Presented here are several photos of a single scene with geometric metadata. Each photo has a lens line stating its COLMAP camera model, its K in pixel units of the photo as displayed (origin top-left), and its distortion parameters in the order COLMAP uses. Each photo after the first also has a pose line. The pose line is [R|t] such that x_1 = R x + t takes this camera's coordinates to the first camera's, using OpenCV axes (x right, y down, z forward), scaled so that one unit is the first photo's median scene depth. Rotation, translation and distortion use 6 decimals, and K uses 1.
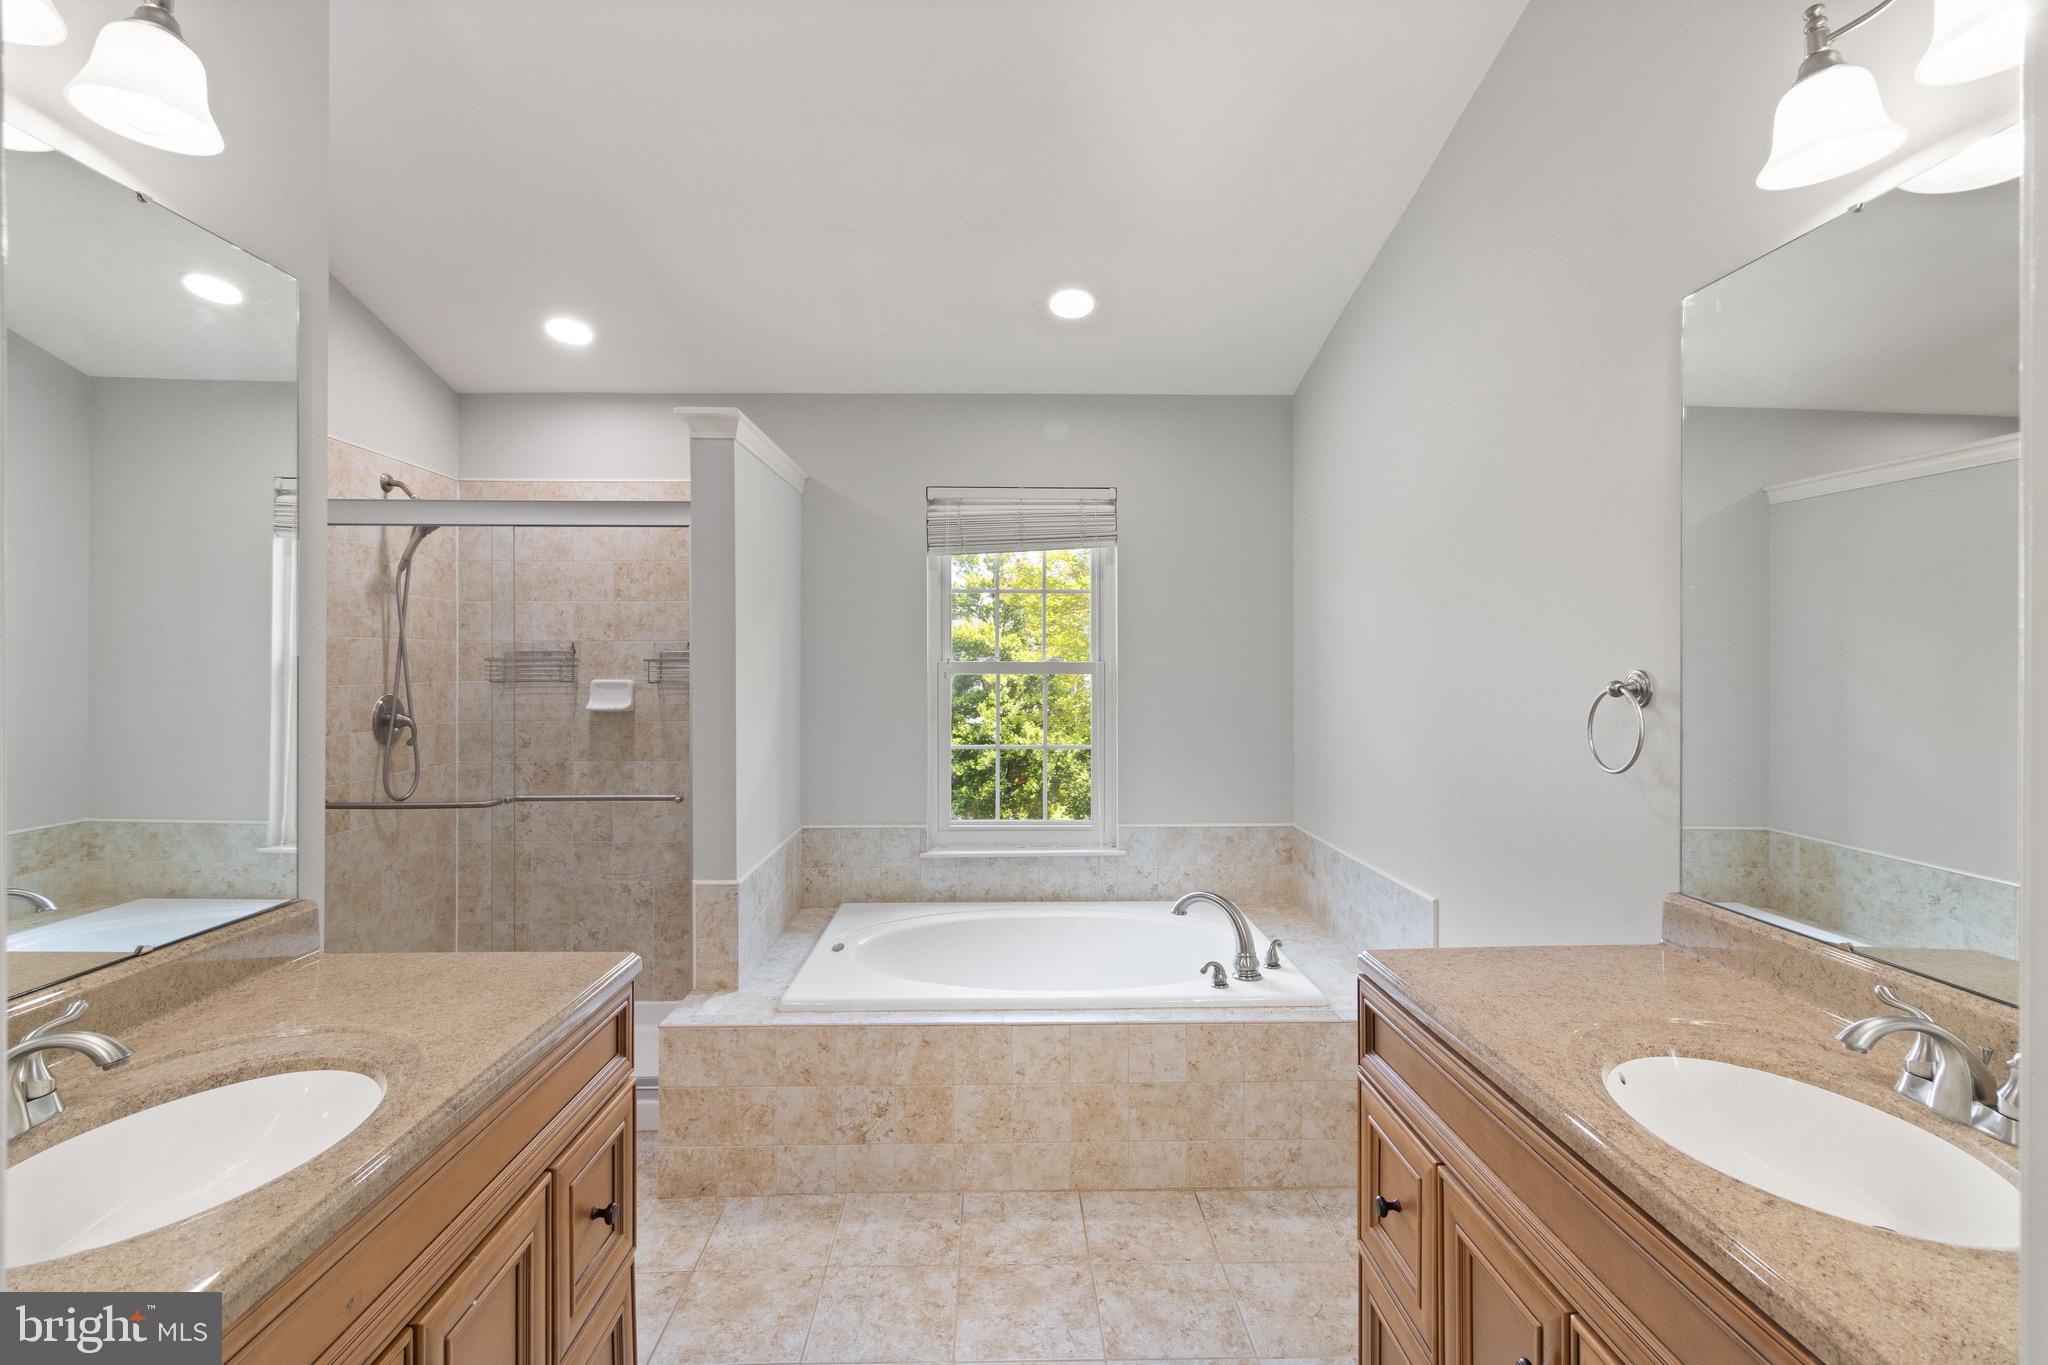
lens RADIAL K [[964.1, 0, 1026.4], [0, 964.1, 654.7], [0, 0, 1]] dist [-0.001255, -0.000467]
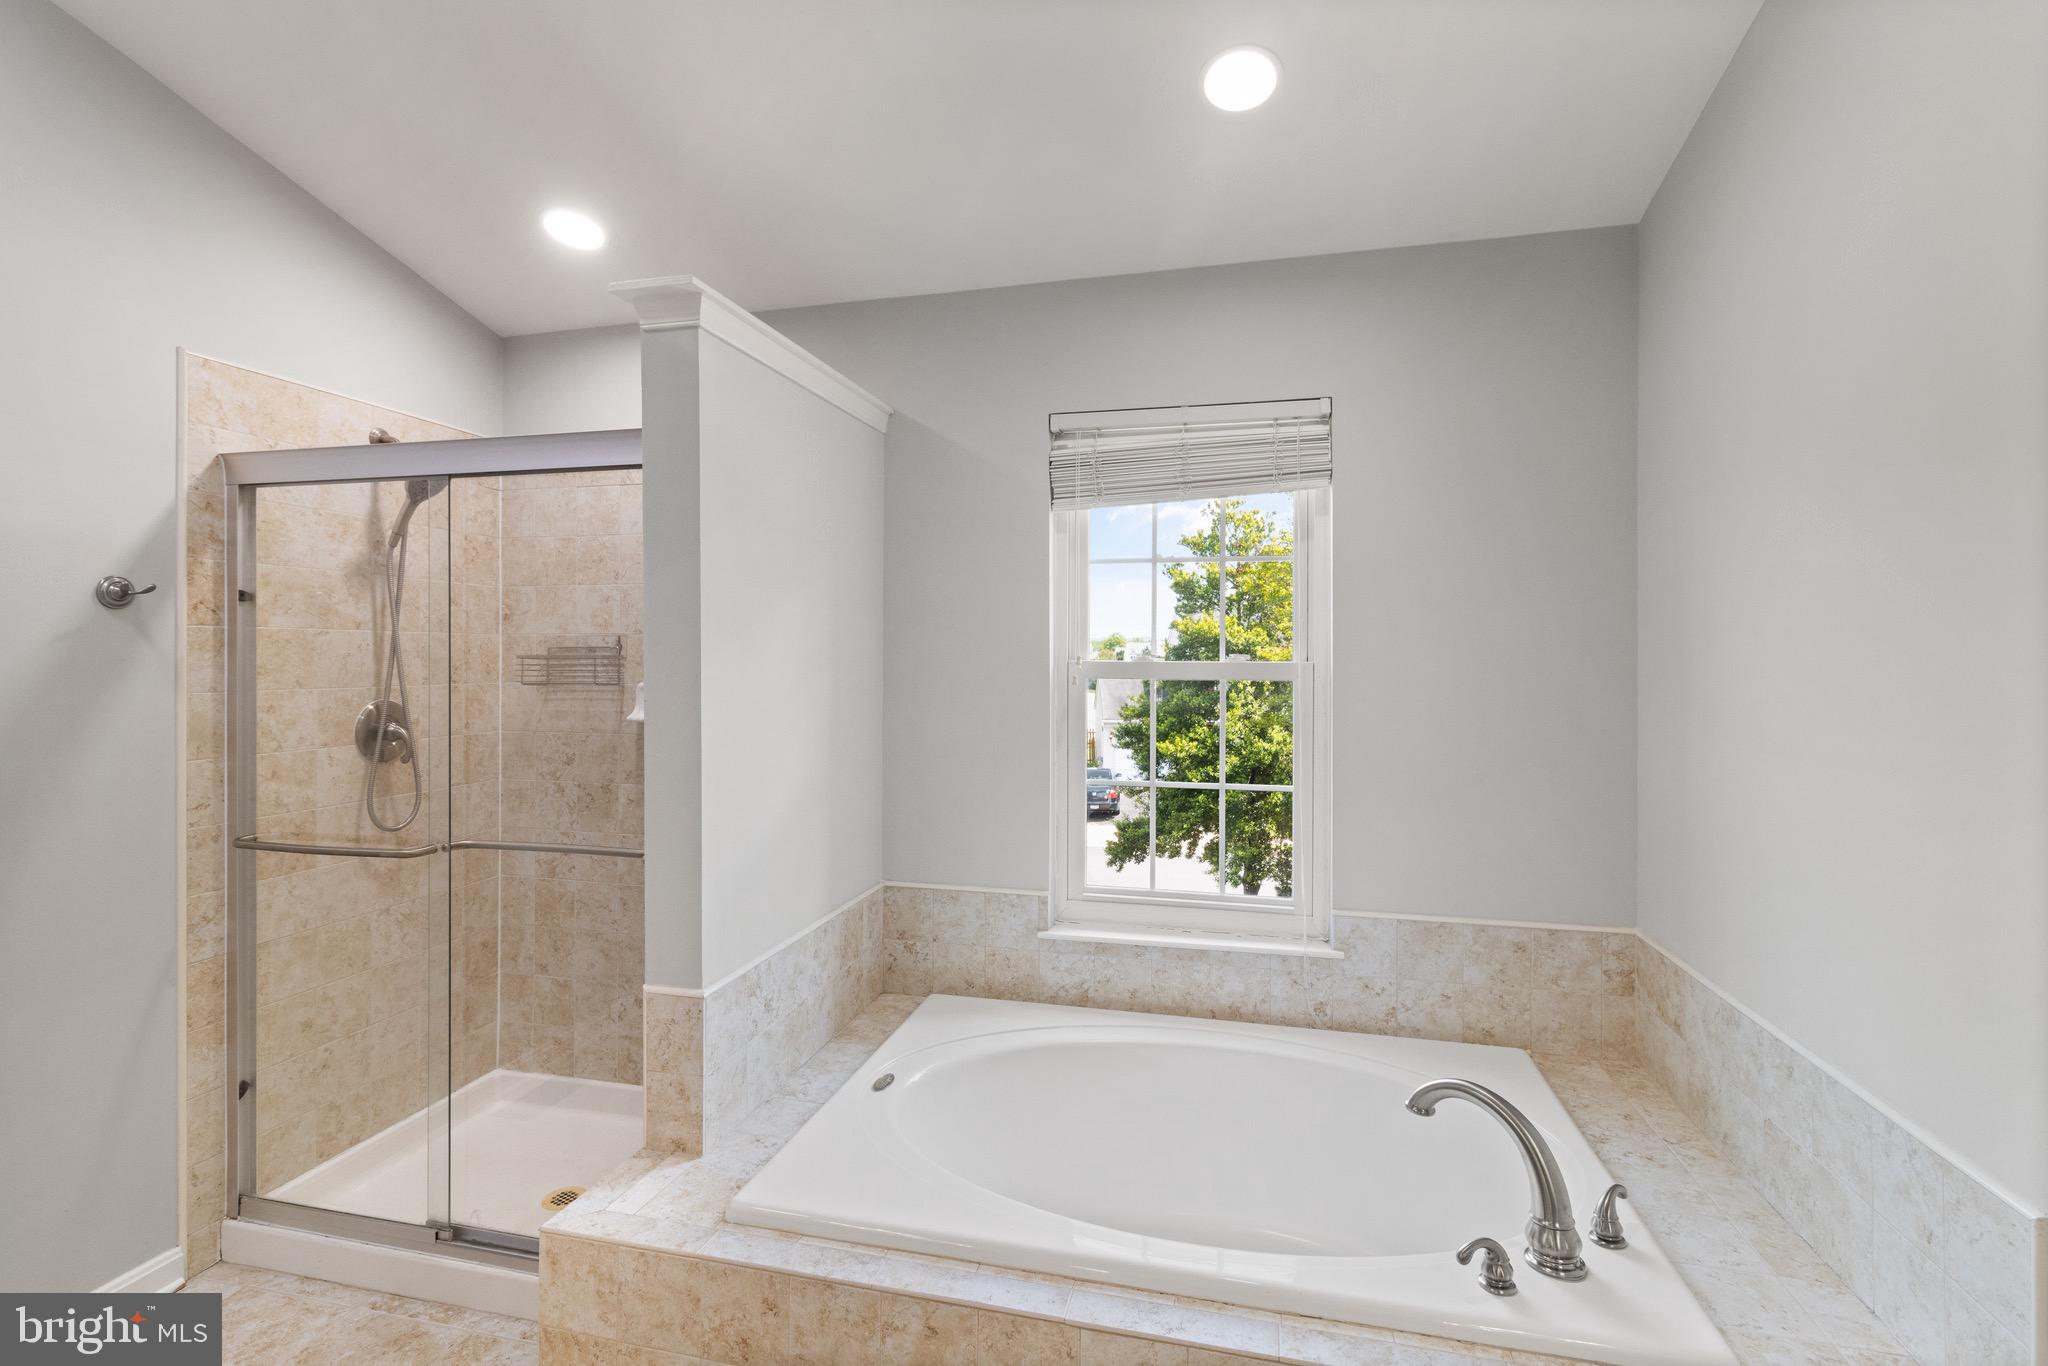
lens RADIAL K [[955.5, 0, 1022.5], [0, 955.5, 657.5], [0, 0, 1]] dist [-0.001484, 0.000774]
pose [[0.962823, 0.002222, -0.270124, 0.068456], [-0.000398, 0.999977, 0.006806, -0.000180], [0.270133, -0.006446, 0.962801, 0.325194]]
